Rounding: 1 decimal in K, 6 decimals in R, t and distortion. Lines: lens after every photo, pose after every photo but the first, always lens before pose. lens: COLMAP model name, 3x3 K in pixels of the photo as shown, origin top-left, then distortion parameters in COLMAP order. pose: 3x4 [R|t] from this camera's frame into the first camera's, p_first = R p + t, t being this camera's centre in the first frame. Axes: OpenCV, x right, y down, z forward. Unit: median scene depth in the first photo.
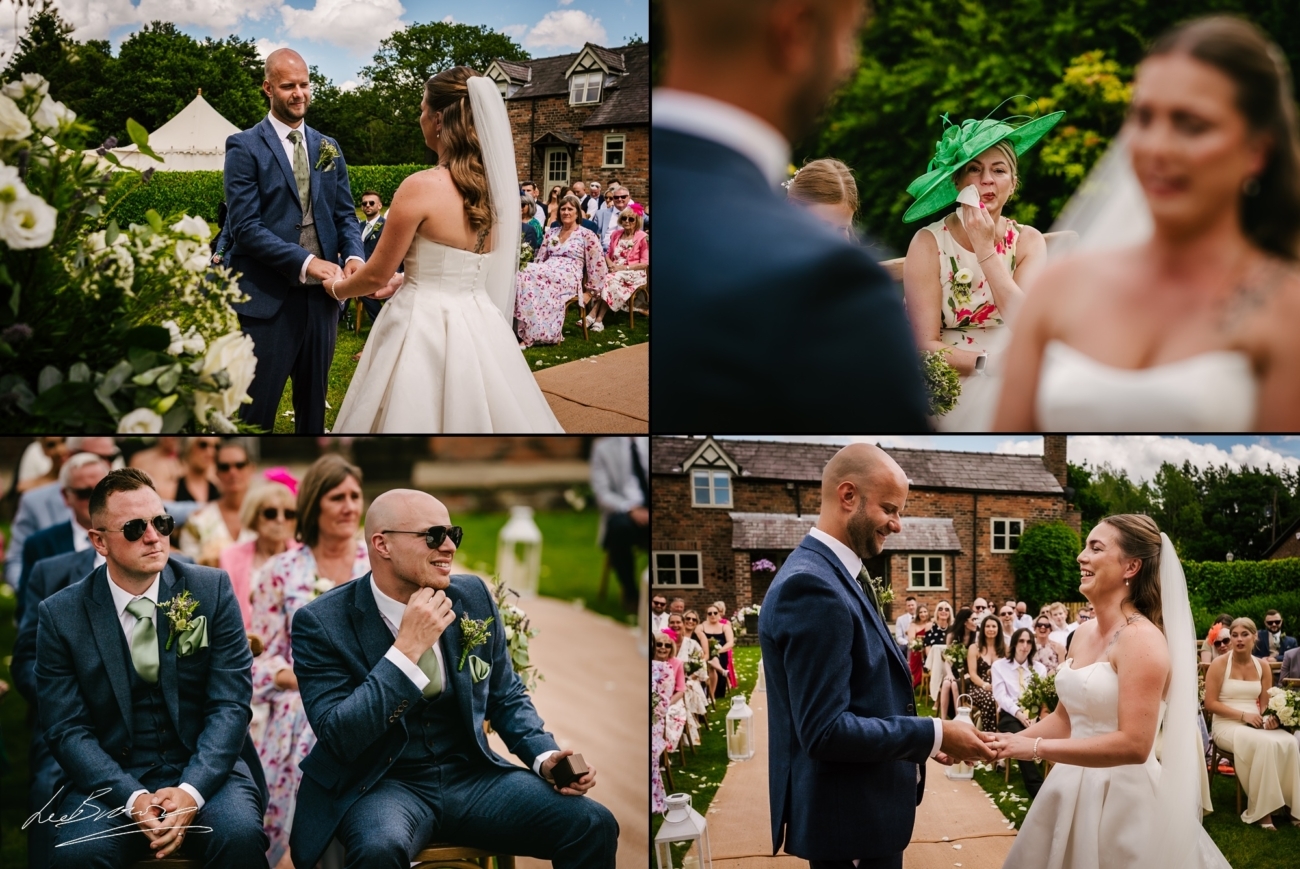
lens RADIAL K [[1453.7, 0, 595.8], [0, 1453.7, 434.7], [0, 0, 1]] dist [-0.006276, 0.005126]
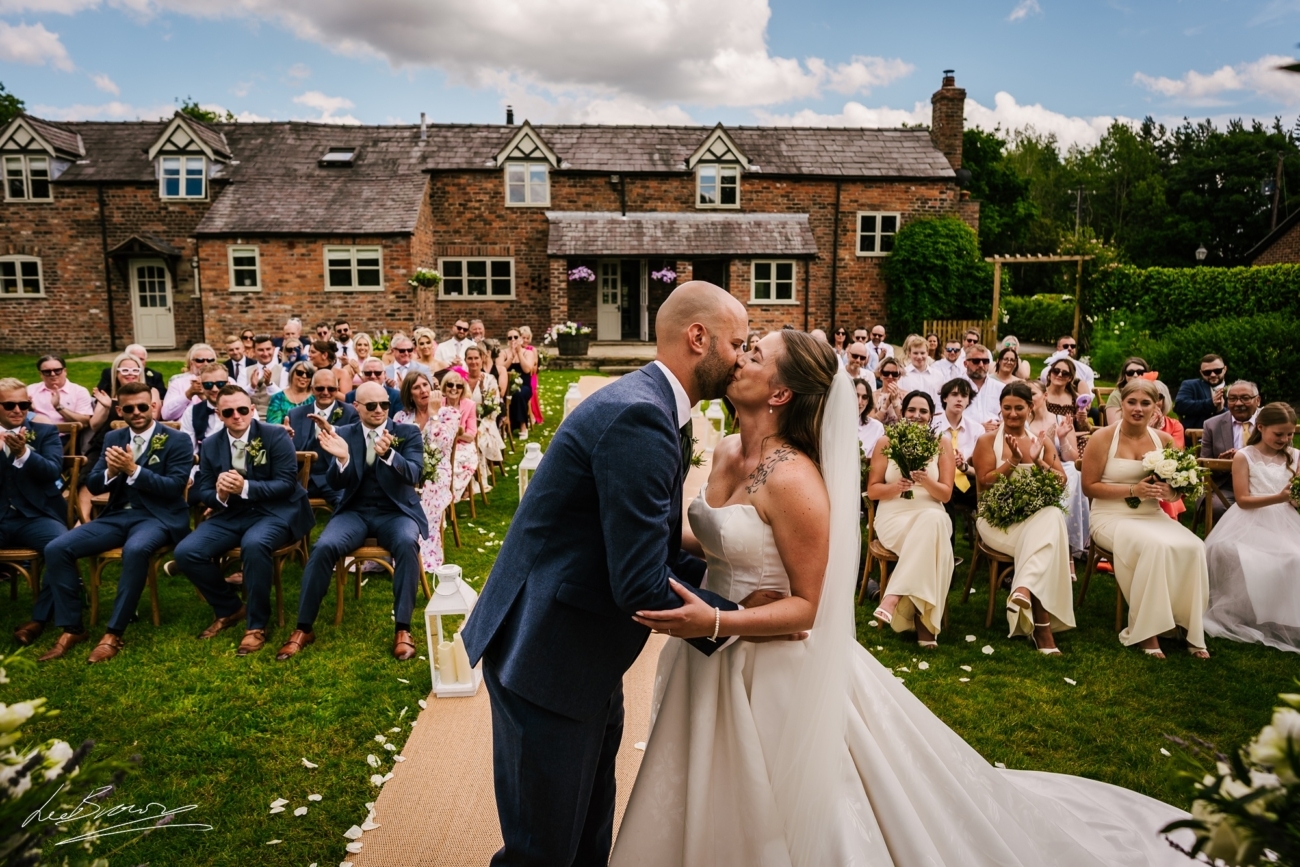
lens RADIAL K [[984.2, 0, 603.5], [0, 984.2, 437.6], [0, 0, 1]] dist [-0.005300, 0.000065]
pose [[0.996361, -0.018724, 0.083150, 0.086484], [-0.002815, 0.967811, 0.251662, 0.041686], [-0.085186, -0.250980, 0.964237, 0.462055]]
